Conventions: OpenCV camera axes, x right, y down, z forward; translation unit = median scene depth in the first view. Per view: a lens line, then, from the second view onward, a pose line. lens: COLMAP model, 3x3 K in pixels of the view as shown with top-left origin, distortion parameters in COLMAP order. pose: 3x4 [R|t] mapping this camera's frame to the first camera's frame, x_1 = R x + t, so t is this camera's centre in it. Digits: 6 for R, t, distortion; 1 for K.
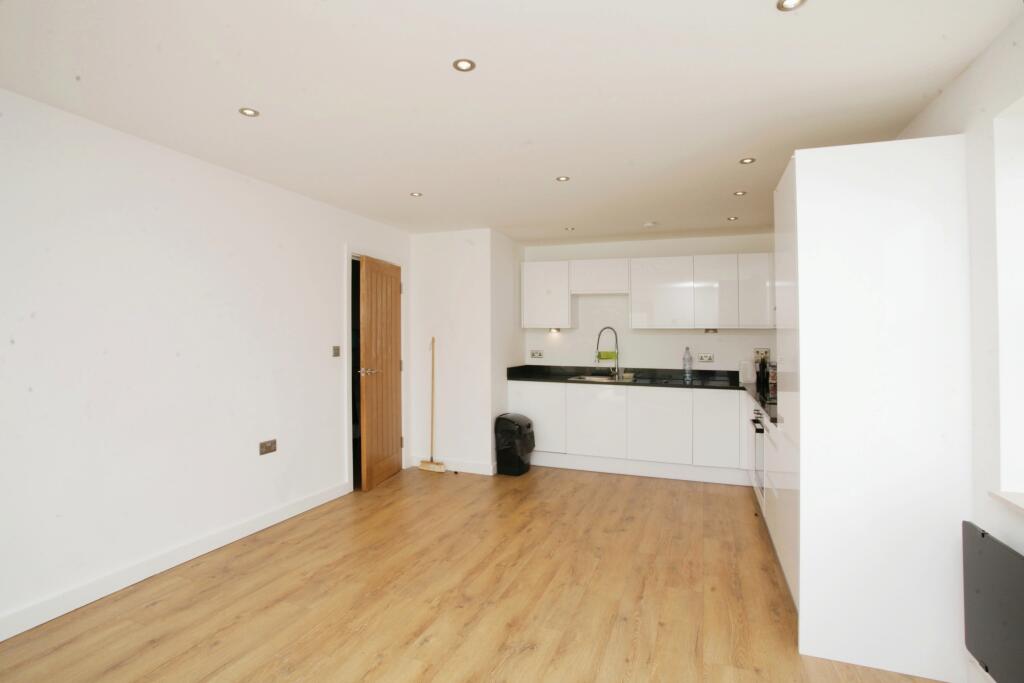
lens RADIAL K [[516.2, 0, 512.7], [0, 516.2, 342.3], [0, 0, 1]] dist [-0.033261, 0.001009]
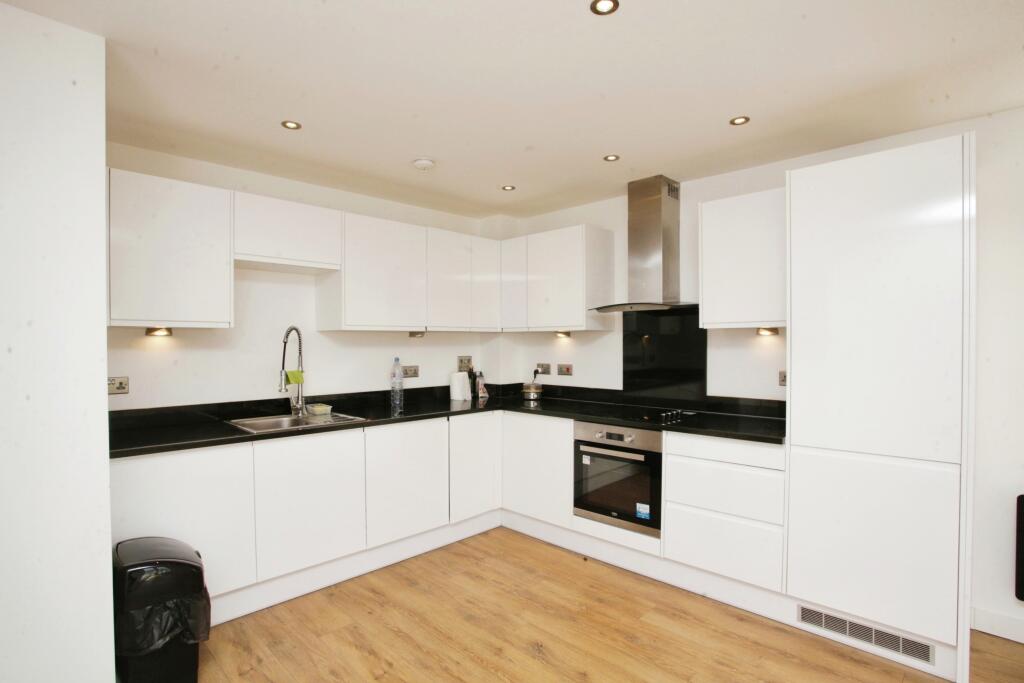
lens RADIAL K [[516.2, 0, 515.8], [0, 516.2, 339.4], [0, 0, 1]] dist [-0.033261, 0.001009]
pose [[0.402631, -0.005466, 0.915346, -0.326272], [0.018279, 0.999831, -0.002070, -0.015387], [-0.915180, 0.017565, 0.402663, 0.782812]]
